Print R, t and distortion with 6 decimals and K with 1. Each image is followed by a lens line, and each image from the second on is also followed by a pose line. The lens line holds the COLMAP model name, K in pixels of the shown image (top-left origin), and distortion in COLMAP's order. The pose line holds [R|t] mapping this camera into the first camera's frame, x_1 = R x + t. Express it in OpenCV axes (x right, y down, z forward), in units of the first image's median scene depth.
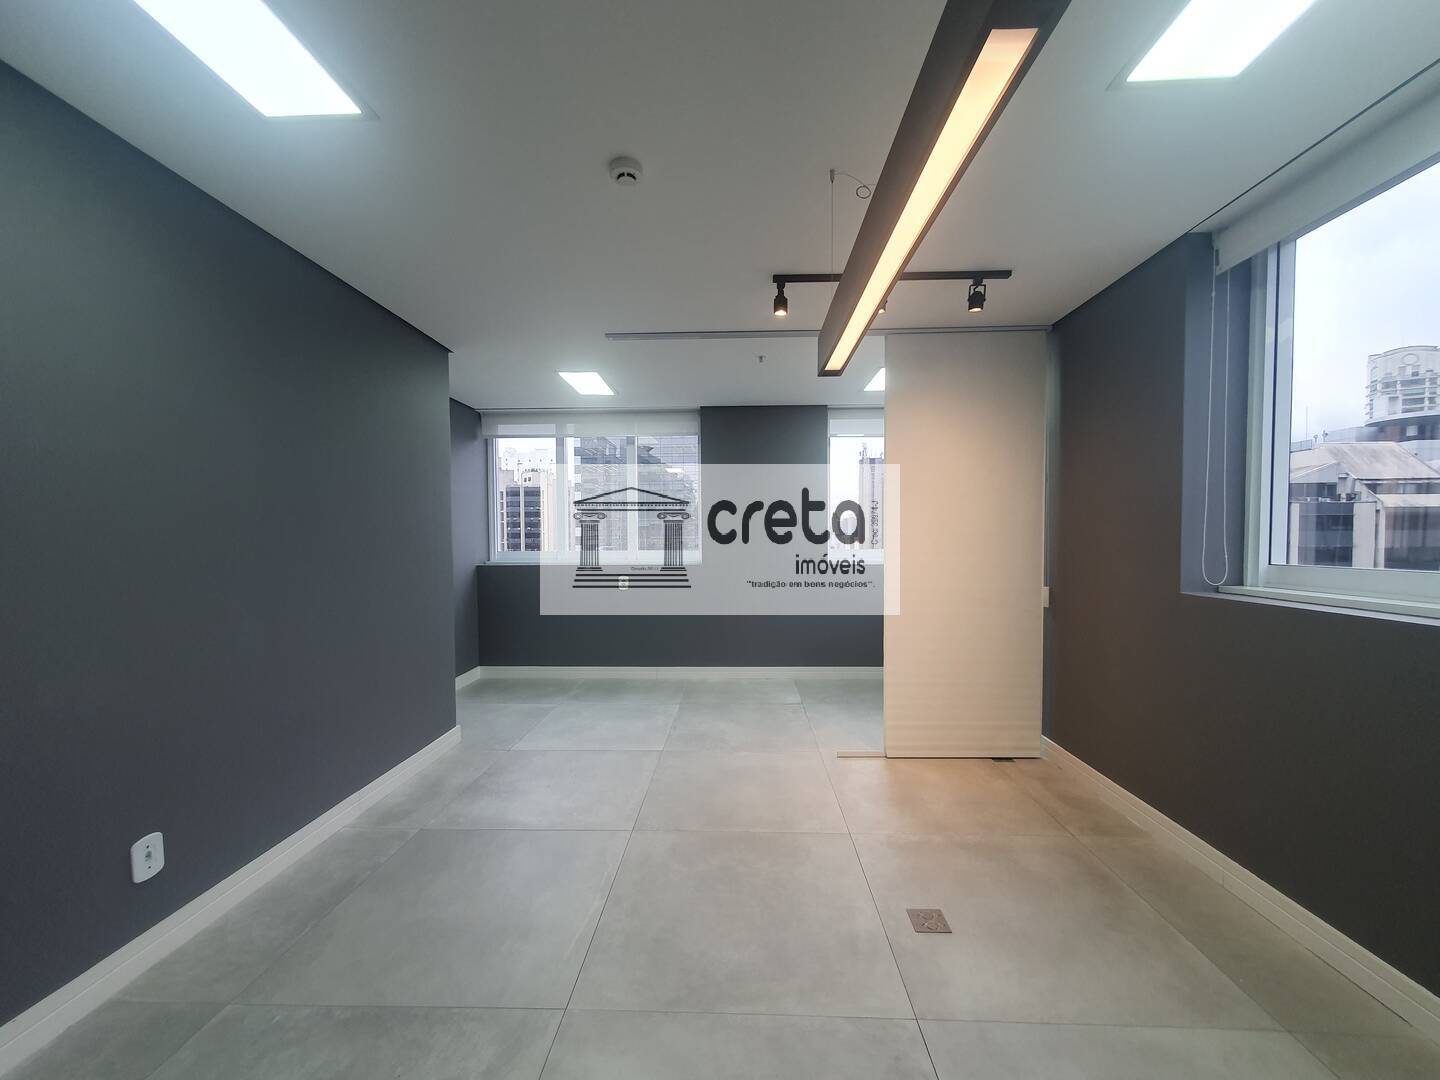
lens RADIAL K [[568.5, 0, 720.8], [0, 568.5, 555.9], [0, 0, 1]] dist [0.007505, -0.000511]
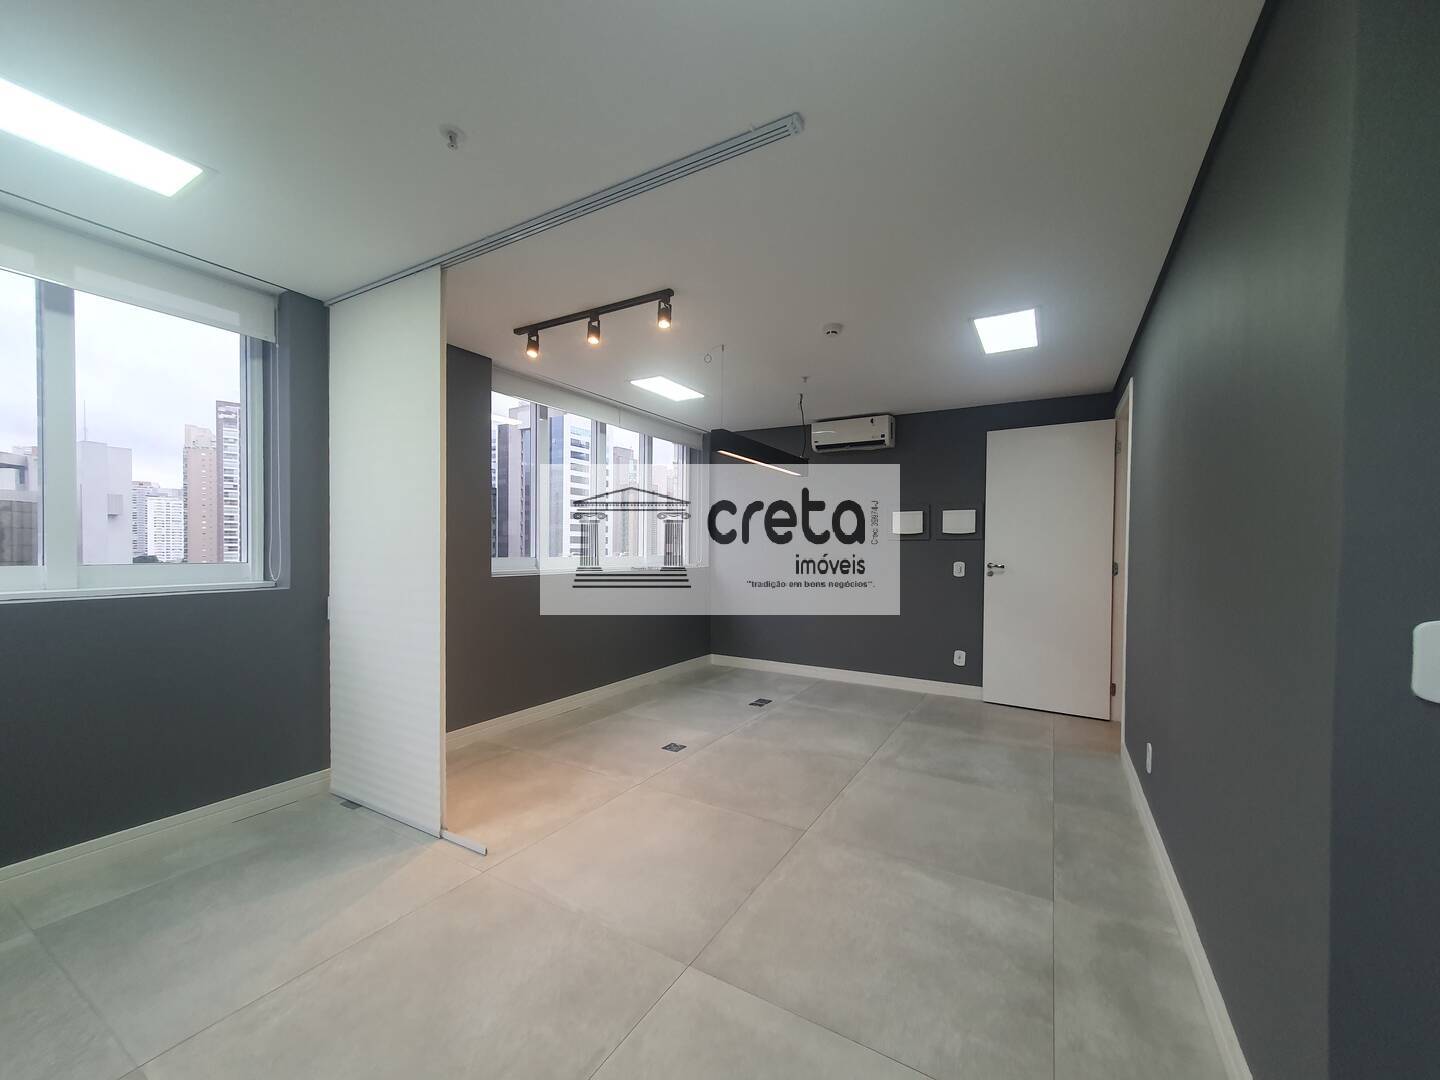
lens RADIAL K [[568.5, 0, 720.8], [0, 568.5, 555.9], [0, 0, 1]] dist [0.007505, -0.000511]
pose [[-0.882183, -0.008416, 0.470831, -0.381132], [0.011301, 0.999174, 0.039035, -0.036157], [-0.470771, 0.039756, -0.881359, 1.501399]]
